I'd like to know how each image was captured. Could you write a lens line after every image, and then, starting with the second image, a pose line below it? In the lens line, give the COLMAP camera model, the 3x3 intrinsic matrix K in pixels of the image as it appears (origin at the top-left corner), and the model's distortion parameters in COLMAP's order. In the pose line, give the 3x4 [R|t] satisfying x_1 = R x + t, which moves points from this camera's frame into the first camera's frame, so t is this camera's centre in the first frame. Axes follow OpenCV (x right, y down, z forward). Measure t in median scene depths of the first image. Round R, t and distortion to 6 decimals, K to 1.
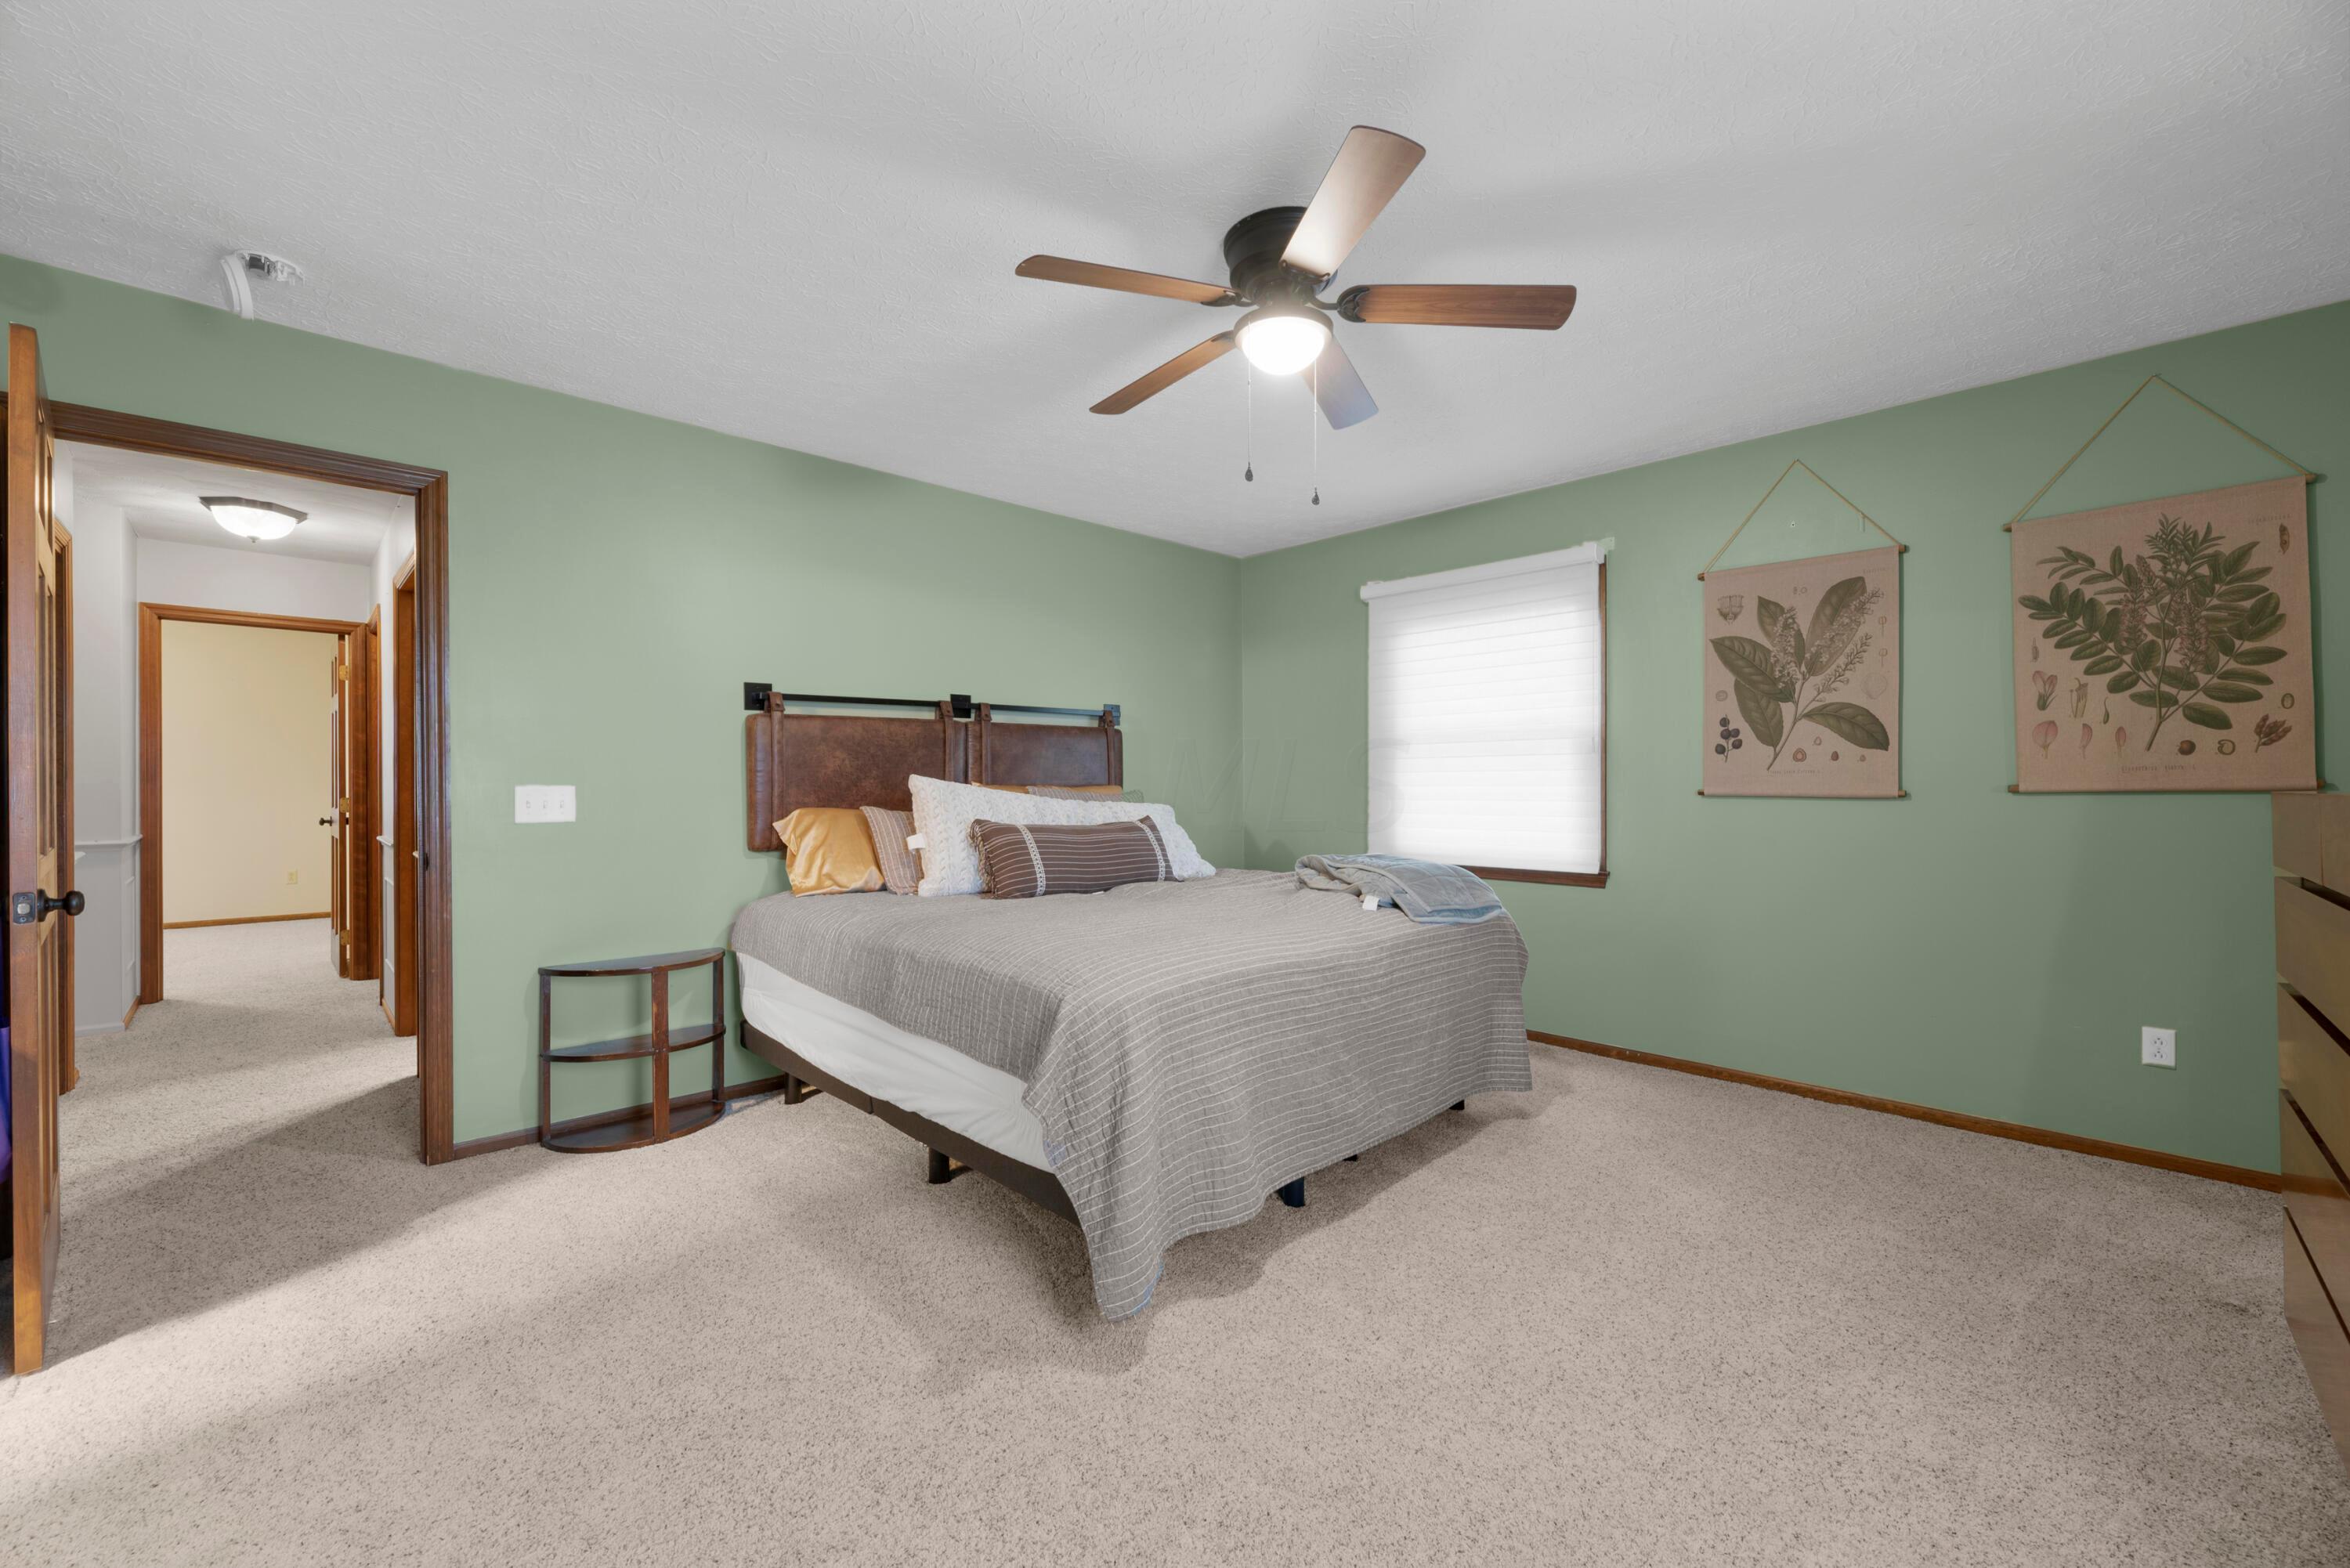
lens RADIAL K [[959.4, 0, 1172.3], [0, 959.4, 786.6], [0, 0, 1]] dist [-0.000983, -0.000122]
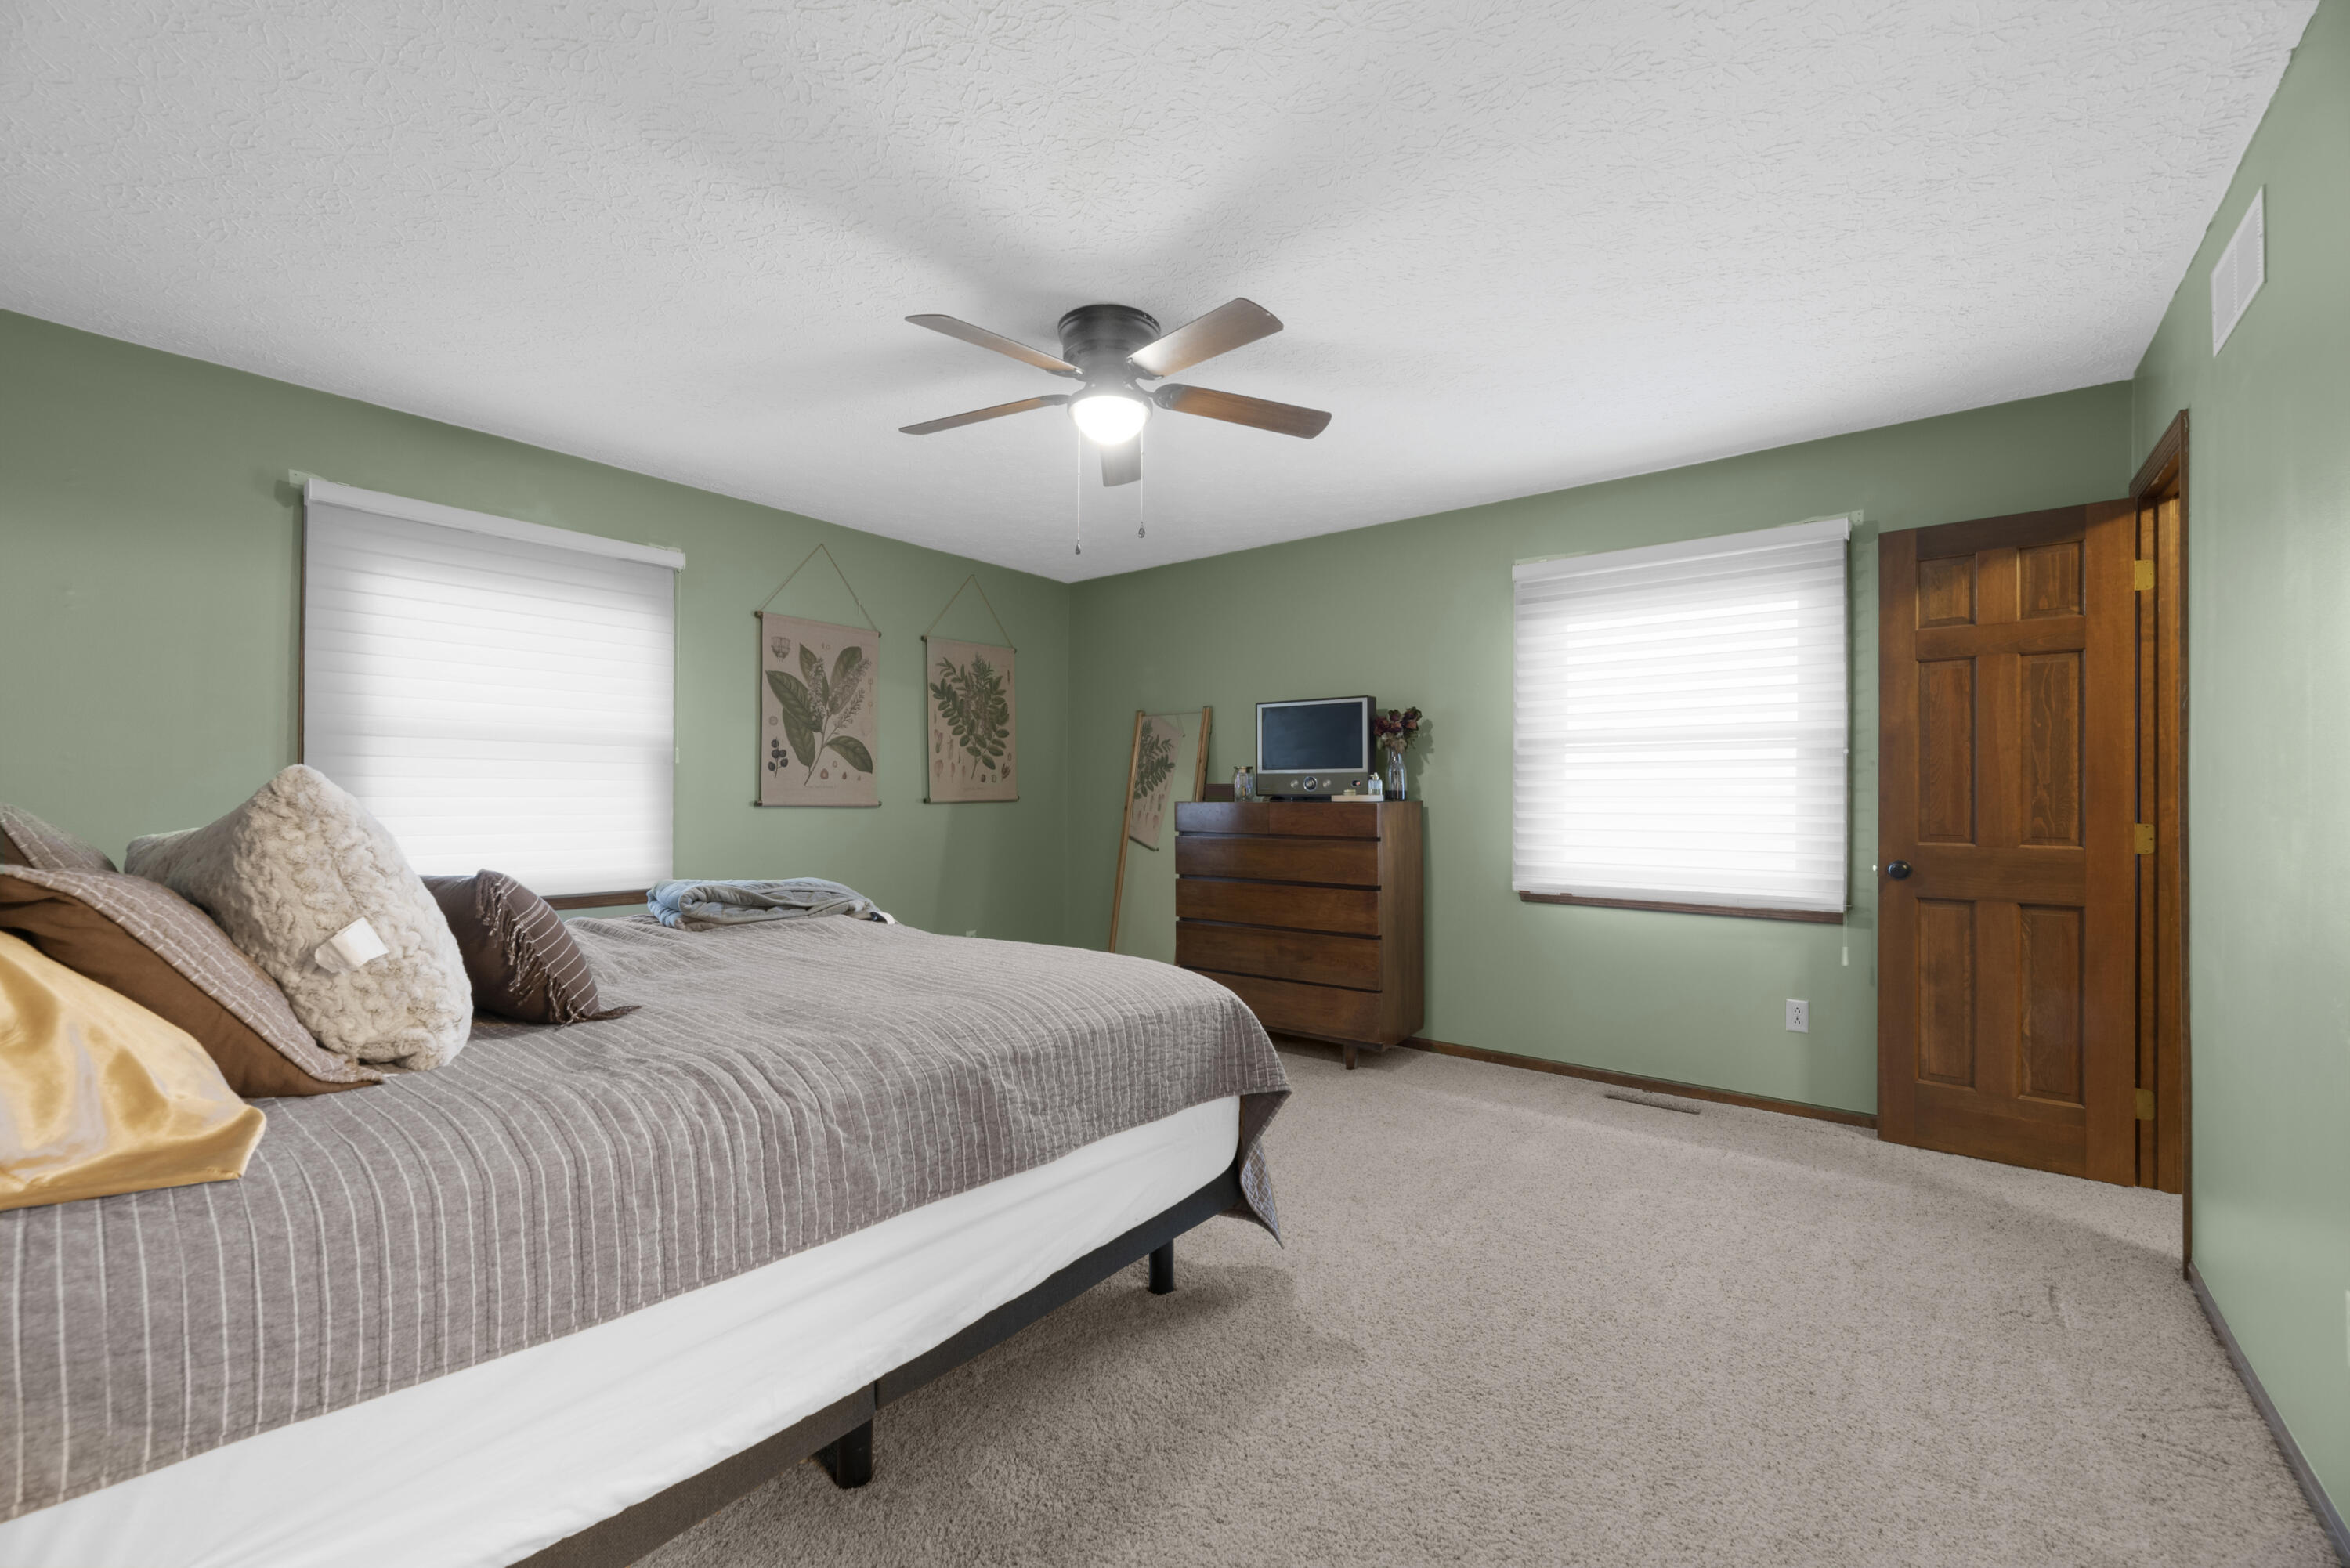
lens RADIAL K [[950.2, 0, 1172.6], [0, 950.2, 798.7], [0, 0, 1]] dist [-0.002541, -0.000079]
pose [[-0.163435, 0.003280, 0.986549, -0.711114], [0.002941, 0.999992, -0.002838, 0.005329], [-0.986550, 0.002437, -0.163443, 0.778605]]
